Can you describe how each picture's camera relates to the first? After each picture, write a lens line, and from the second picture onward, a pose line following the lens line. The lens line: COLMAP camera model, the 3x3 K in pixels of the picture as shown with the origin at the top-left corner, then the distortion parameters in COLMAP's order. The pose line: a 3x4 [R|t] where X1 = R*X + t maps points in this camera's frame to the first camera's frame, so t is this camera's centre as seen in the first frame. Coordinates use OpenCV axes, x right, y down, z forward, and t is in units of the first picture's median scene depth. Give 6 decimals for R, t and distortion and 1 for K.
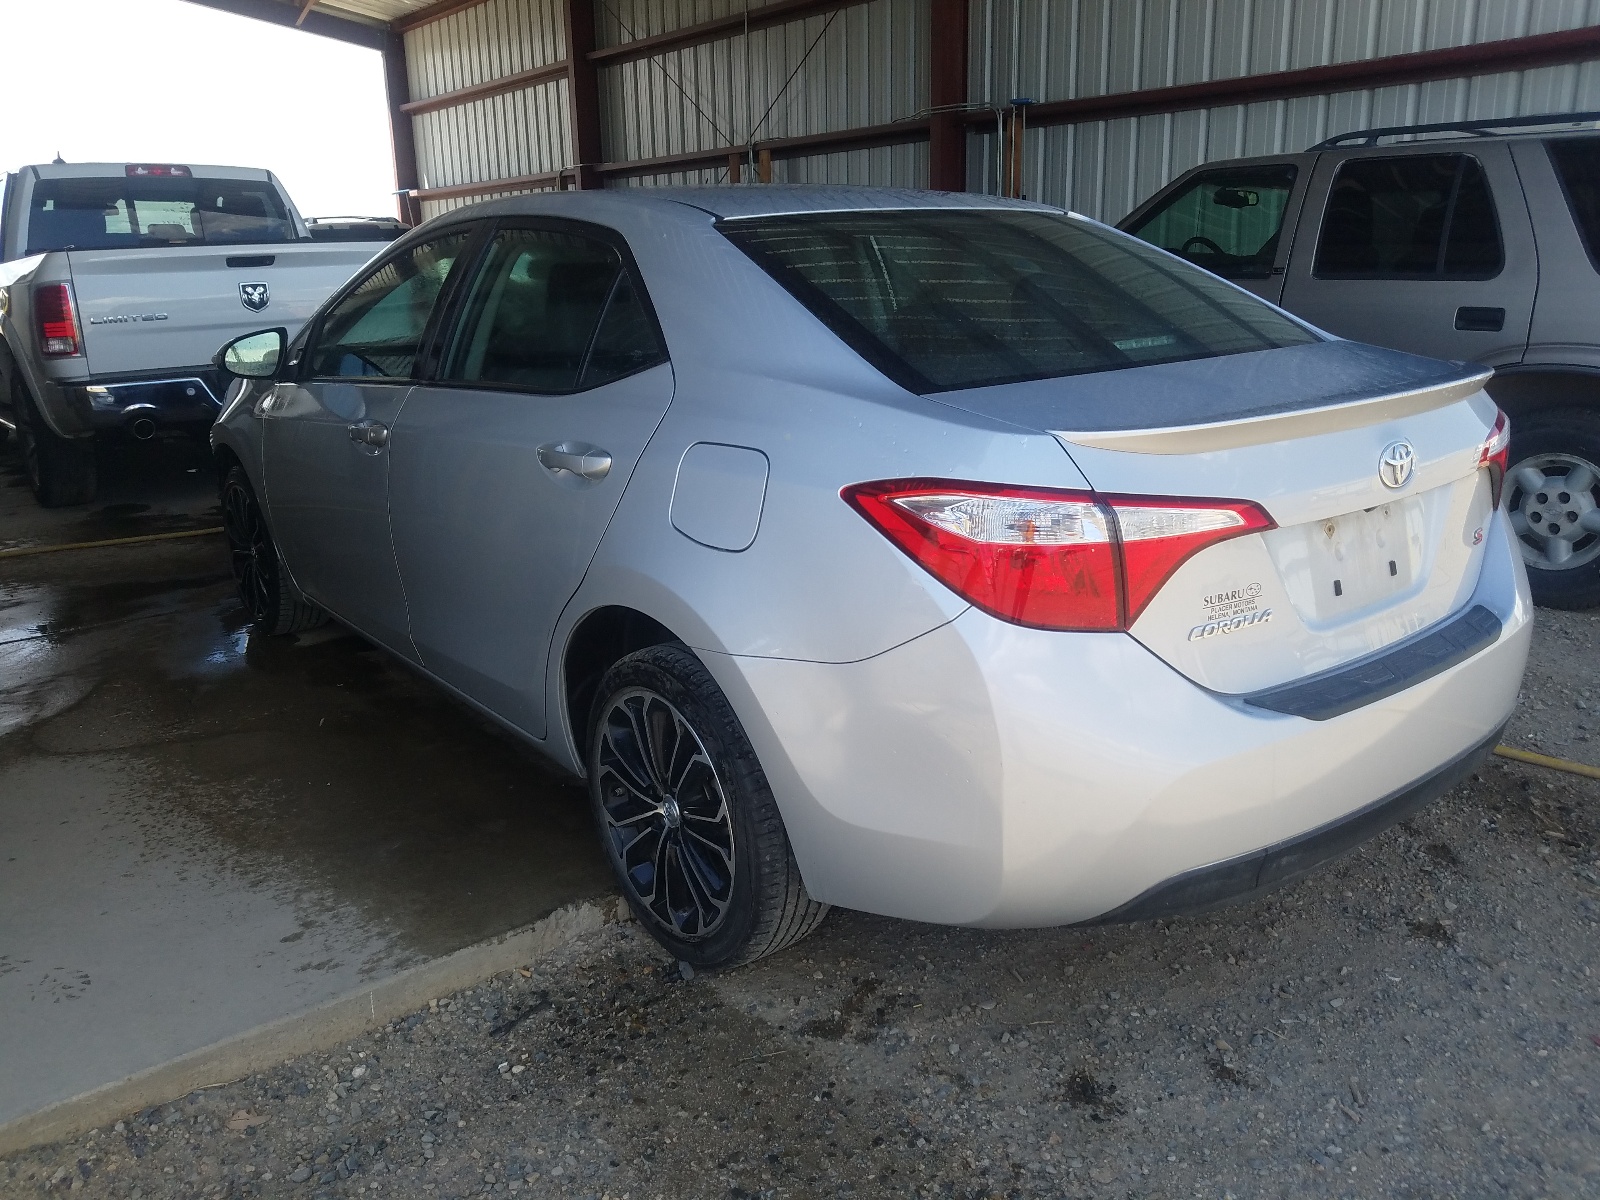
lens RADIAL K [[1292.1, 0, 800.0], [0, 1292.1, 600.0], [0, 0, 1]] dist [0.000059, -0.005846]
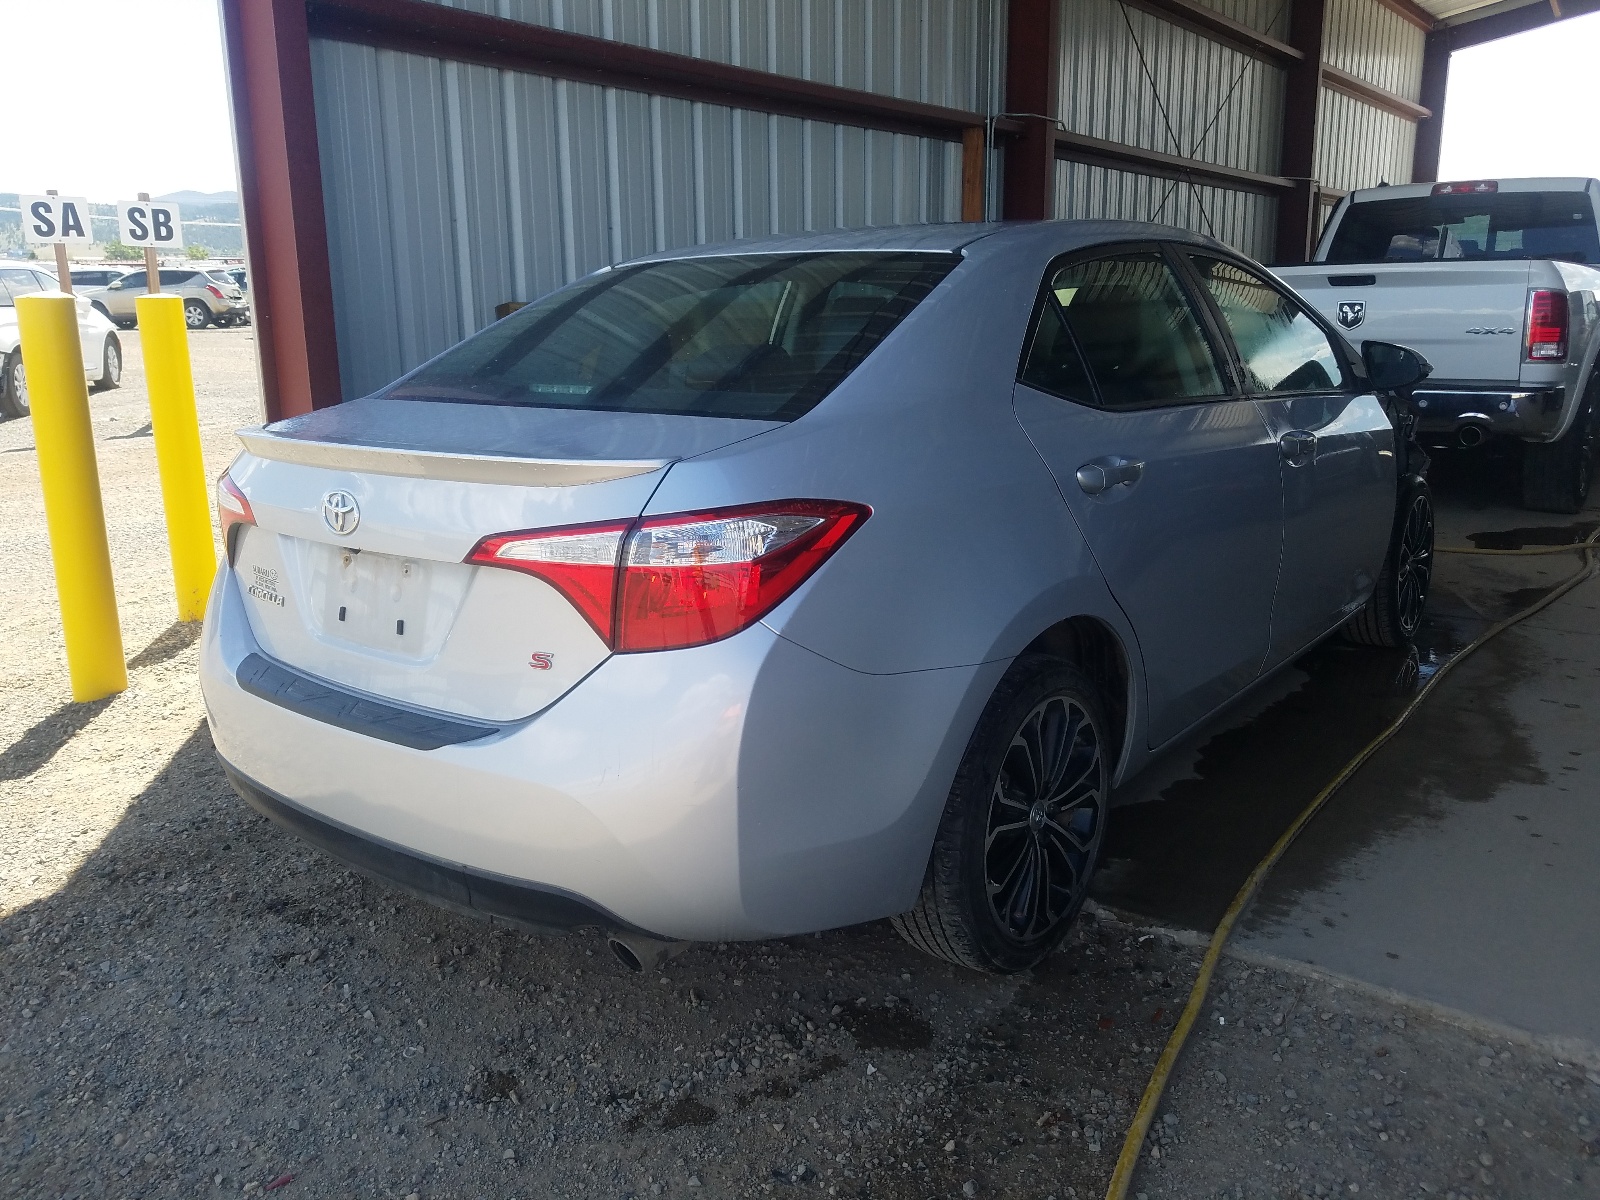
lens RADIAL K [[1292.1, 0, 800.0], [0, 1292.1, 600.0], [0, 0, 1]] dist [0.000059, -0.005846]
pose [[0.157202, 0.255393, -0.953972, 0.554187], [-0.247967, 0.945244, 0.212194, -0.128699], [0.955929, 0.203196, 0.211924, 0.404531]]
